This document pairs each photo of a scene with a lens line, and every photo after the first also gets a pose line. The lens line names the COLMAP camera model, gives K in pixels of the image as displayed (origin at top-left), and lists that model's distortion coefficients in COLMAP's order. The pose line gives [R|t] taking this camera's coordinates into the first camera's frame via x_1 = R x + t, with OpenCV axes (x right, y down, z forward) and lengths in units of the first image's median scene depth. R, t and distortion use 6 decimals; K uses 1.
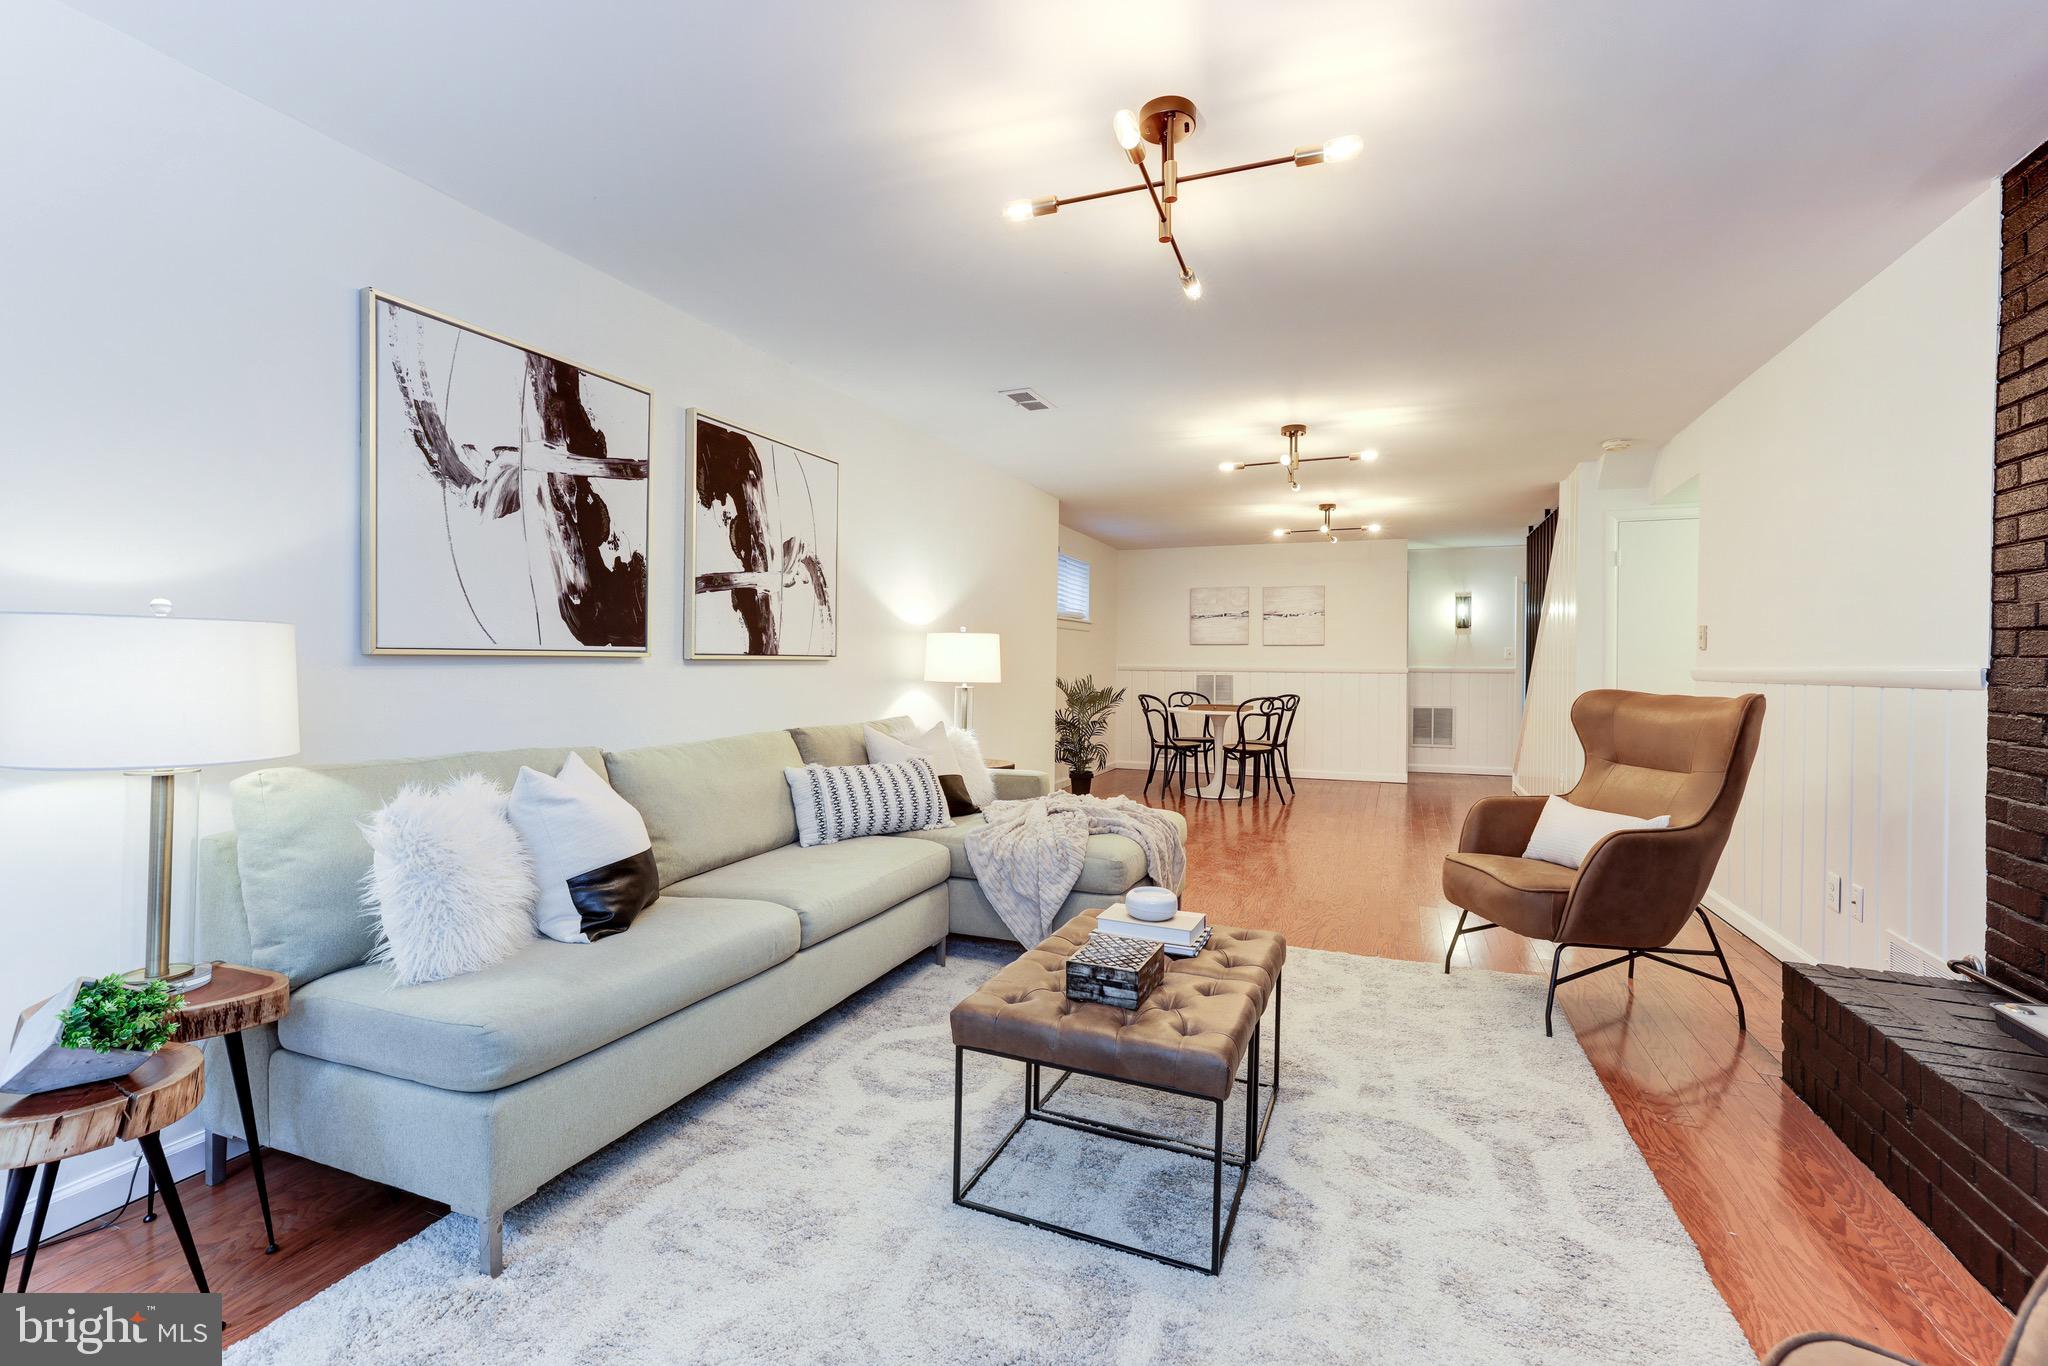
lens RADIAL K [[877.1, 0, 1019.7], [0, 877.1, 670.7], [0, 0, 1]] dist [-0.038731, 0.018116]
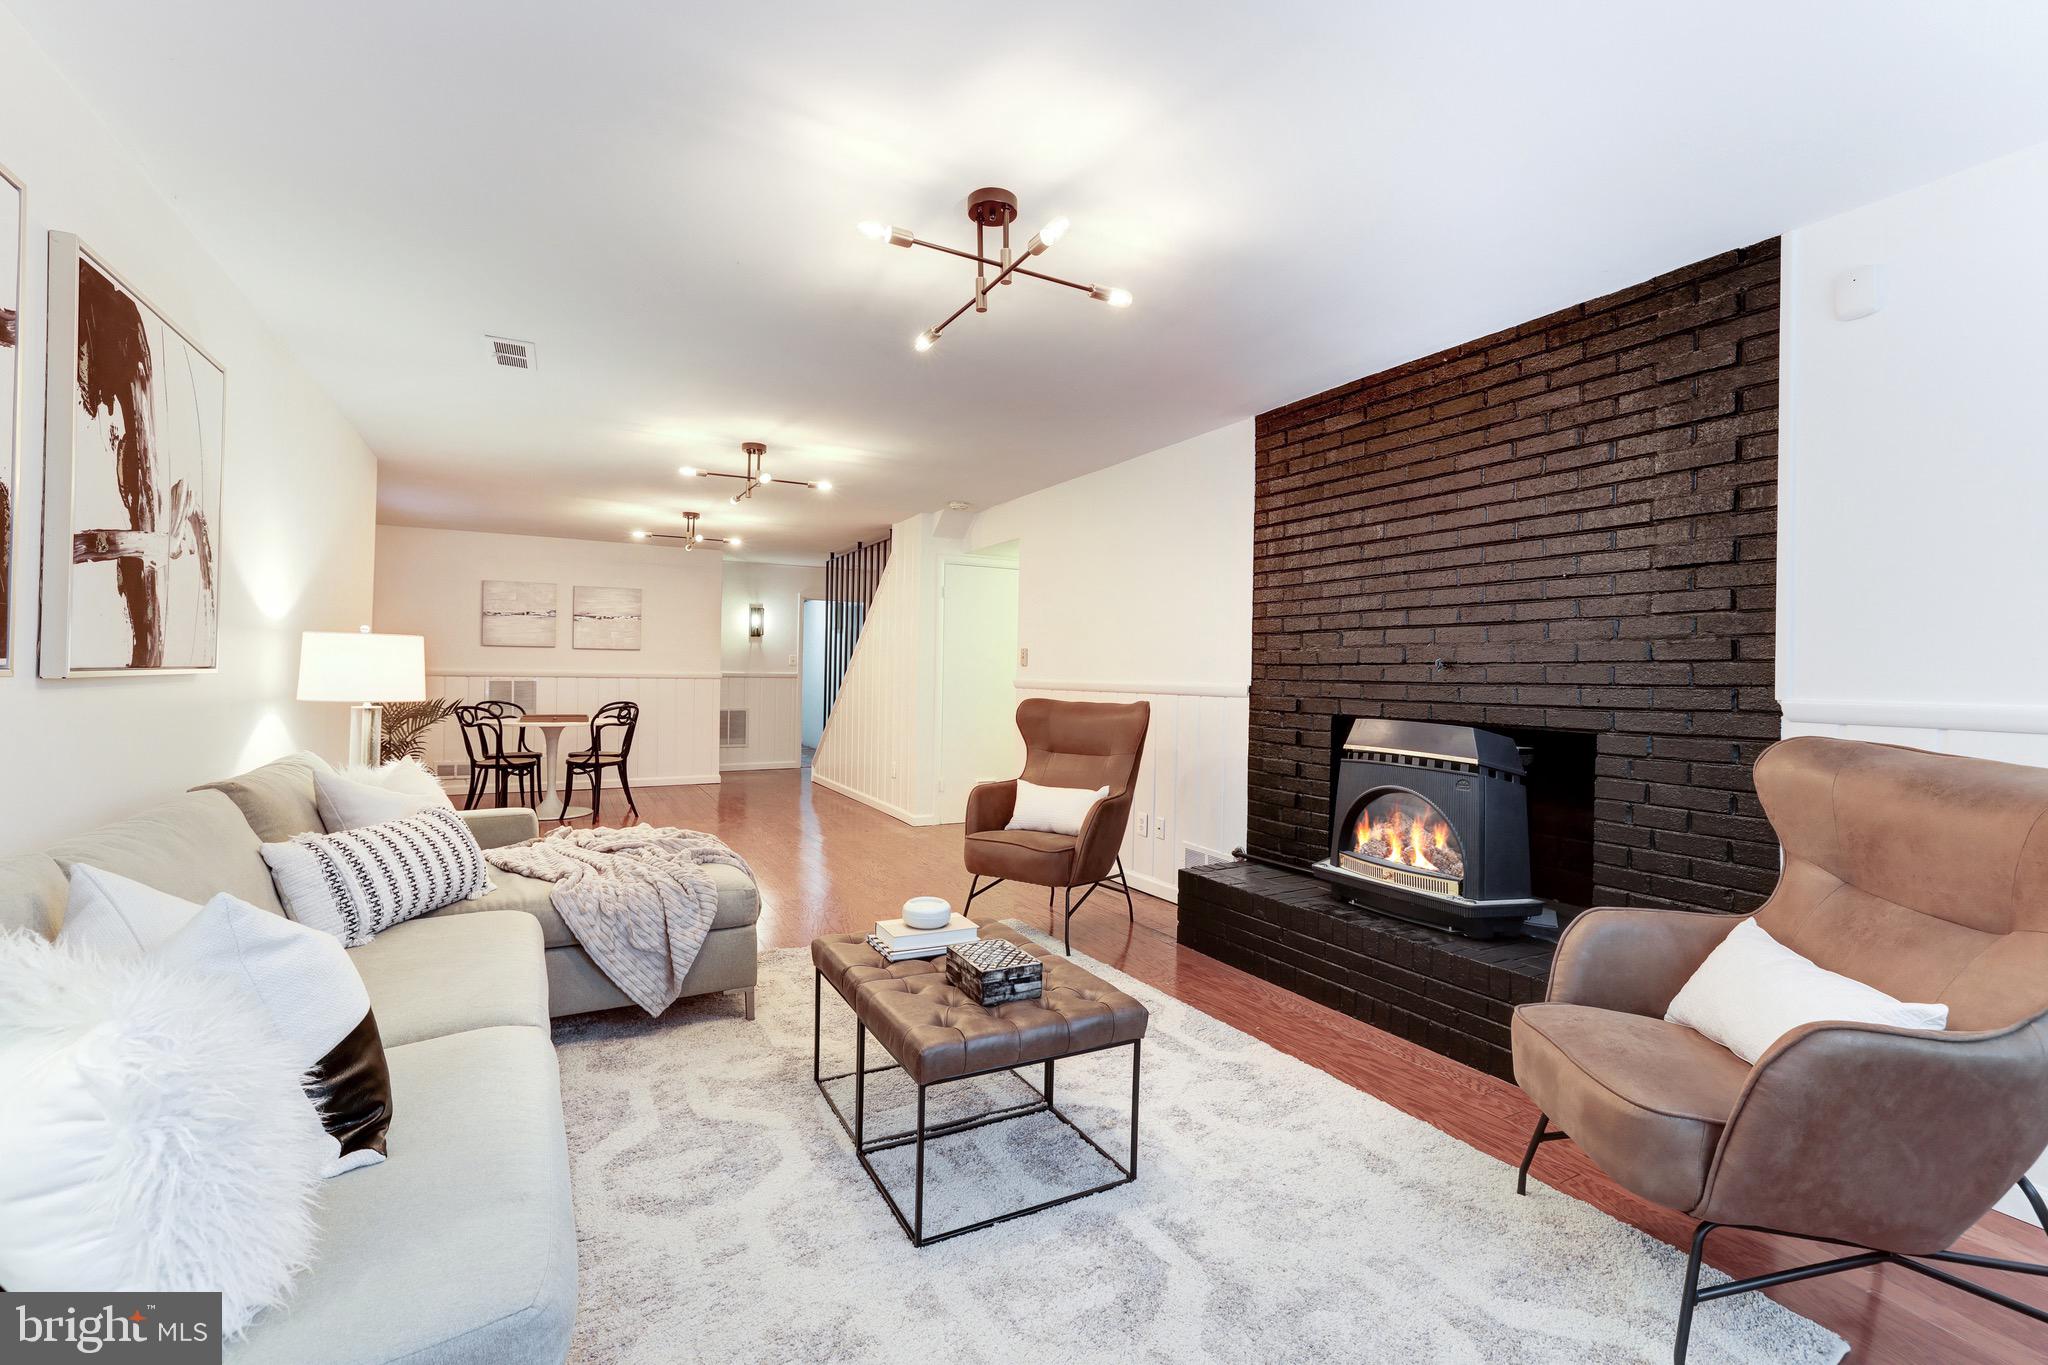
lens RADIAL K [[877.1, 0, 1019.7], [0, 877.1, 670.2], [0, 0, 1]] dist [-0.038731, 0.018116]
pose [[0.622957, 0.004442, 0.782243, -0.402509], [-0.005558, 0.999984, -0.001252, -0.020041], [-0.782236, -0.003568, 0.622972, 0.157493]]
